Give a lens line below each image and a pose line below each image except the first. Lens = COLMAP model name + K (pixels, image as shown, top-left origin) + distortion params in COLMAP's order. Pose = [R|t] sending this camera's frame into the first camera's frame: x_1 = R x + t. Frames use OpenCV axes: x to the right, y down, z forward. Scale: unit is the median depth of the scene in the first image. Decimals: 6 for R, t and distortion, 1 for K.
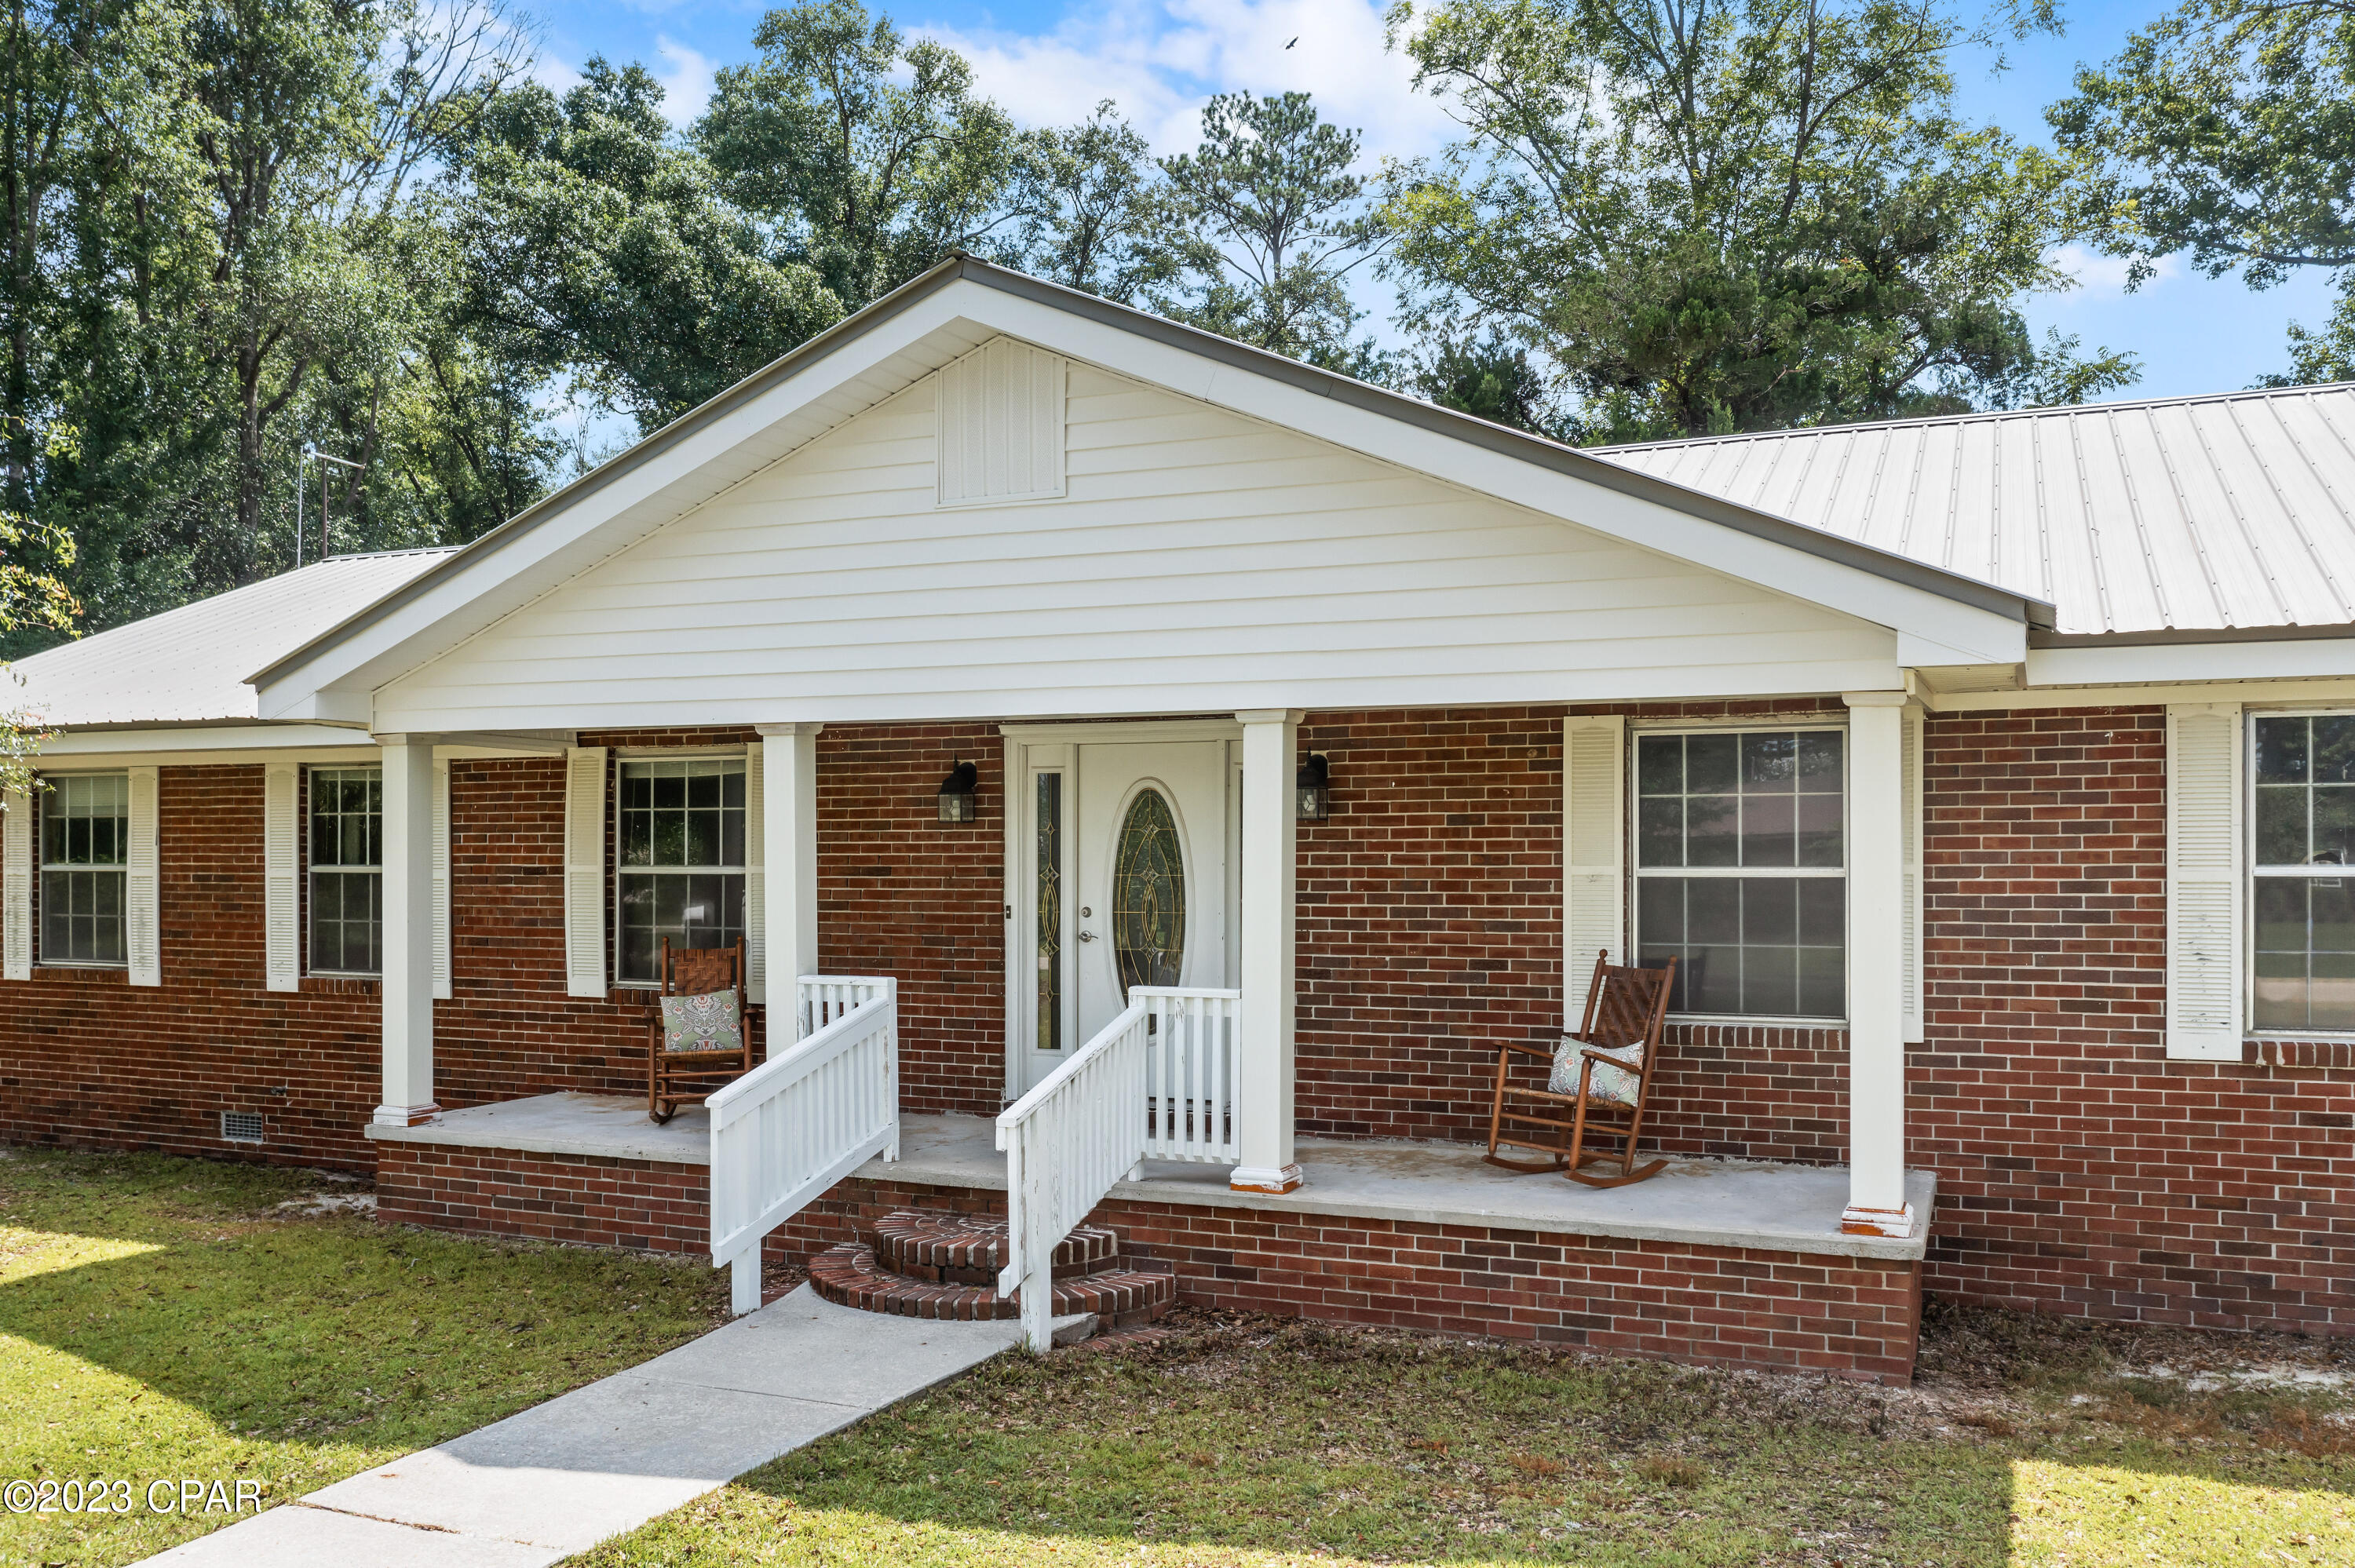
lens RADIAL K [[1892.2, 0, 1179.5], [0, 1892.2, 849.9], [0, 0, 1]] dist [-0.006618, 0.004670]
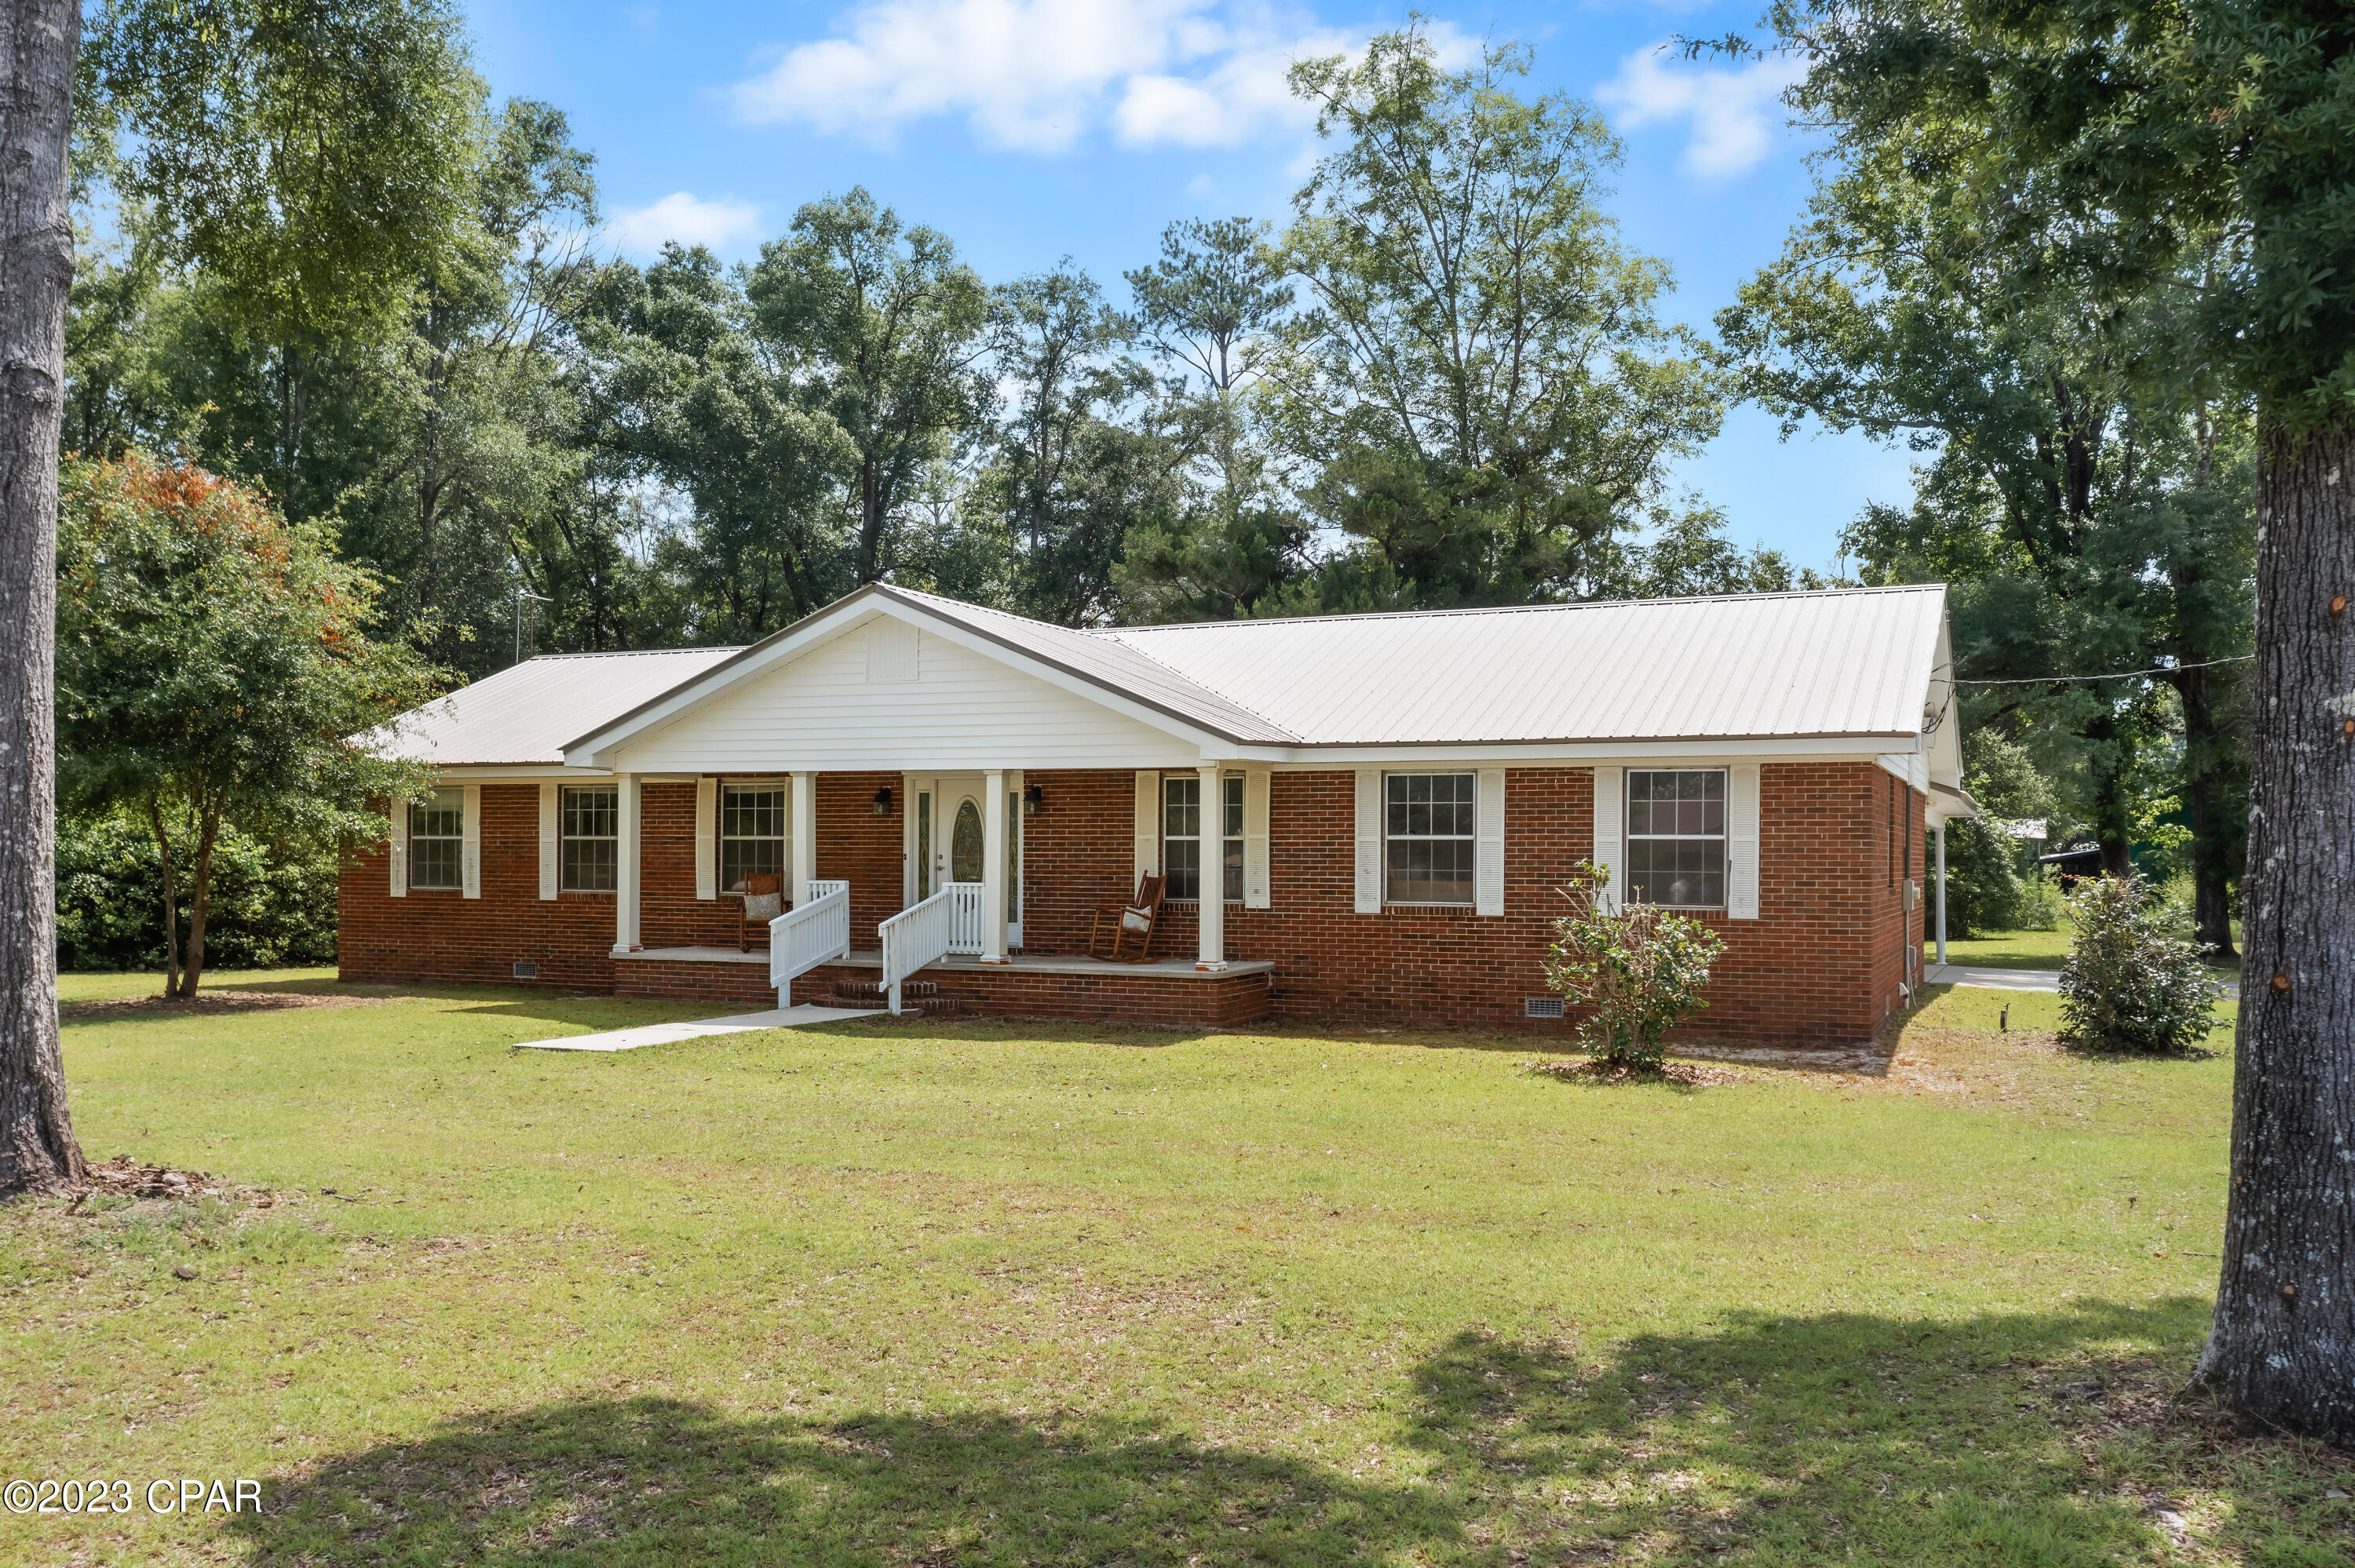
lens RADIAL K [[1892.2, 0, 1179.5], [0, 1892.2, 849.9], [0, 0, 1]] dist [-0.006618, 0.004670]
pose [[0.999868, 0.006892, -0.014717, 0.085681], [-0.006939, 0.999971, -0.003162, 0.009889], [0.014695, 0.003264, 0.999887, -0.389318]]
